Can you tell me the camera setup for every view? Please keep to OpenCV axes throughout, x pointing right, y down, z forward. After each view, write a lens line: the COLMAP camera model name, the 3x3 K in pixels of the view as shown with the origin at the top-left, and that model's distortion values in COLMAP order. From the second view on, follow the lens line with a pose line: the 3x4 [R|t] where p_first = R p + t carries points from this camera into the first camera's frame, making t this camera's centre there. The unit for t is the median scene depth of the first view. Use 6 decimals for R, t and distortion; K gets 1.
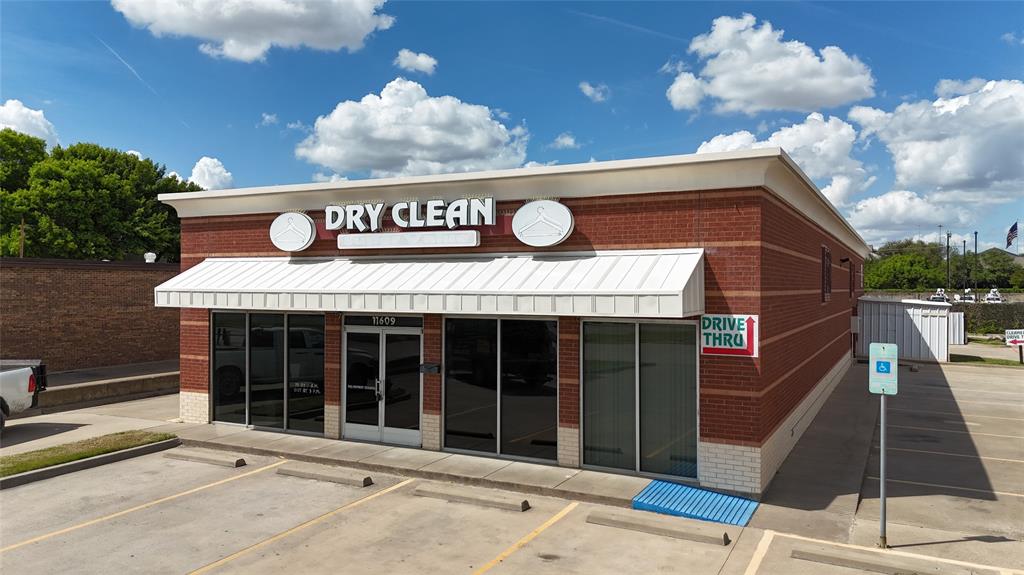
lens RADIAL K [[728.8, 0, 519.1], [0, 728.8, 286.4], [0, 0, 1]] dist [0.059814, -0.036110]
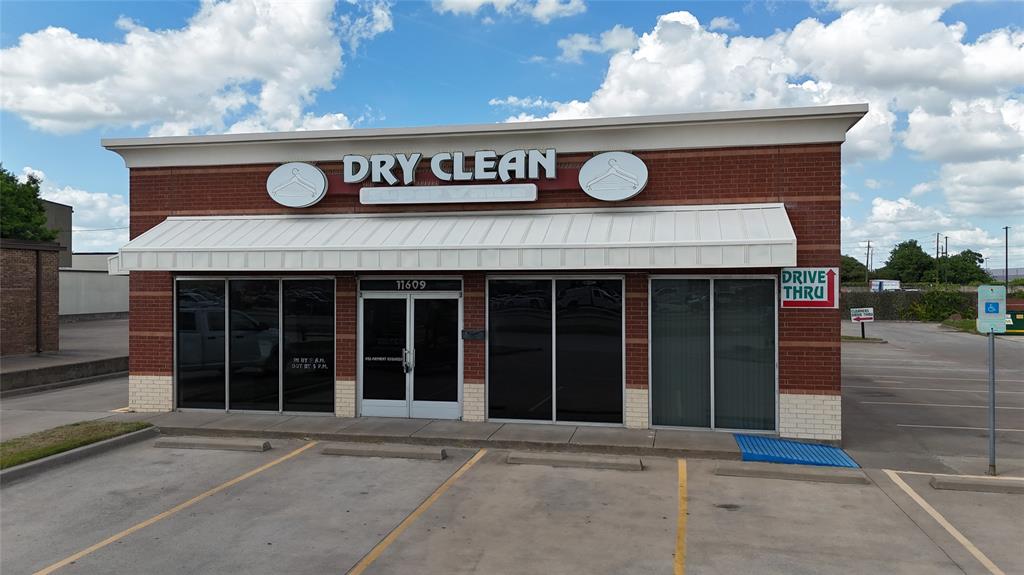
lens RADIAL K [[728.8, 0, 519.1], [0, 728.8, 286.4], [0, 0, 1]] dist [0.059814, -0.036110]
pose [[0.966925, -0.003277, 0.255041, -0.328637], [0.003058, 0.999995, 0.001257, 0.055527], [-0.255044, -0.000436, 0.966929, 0.099818]]
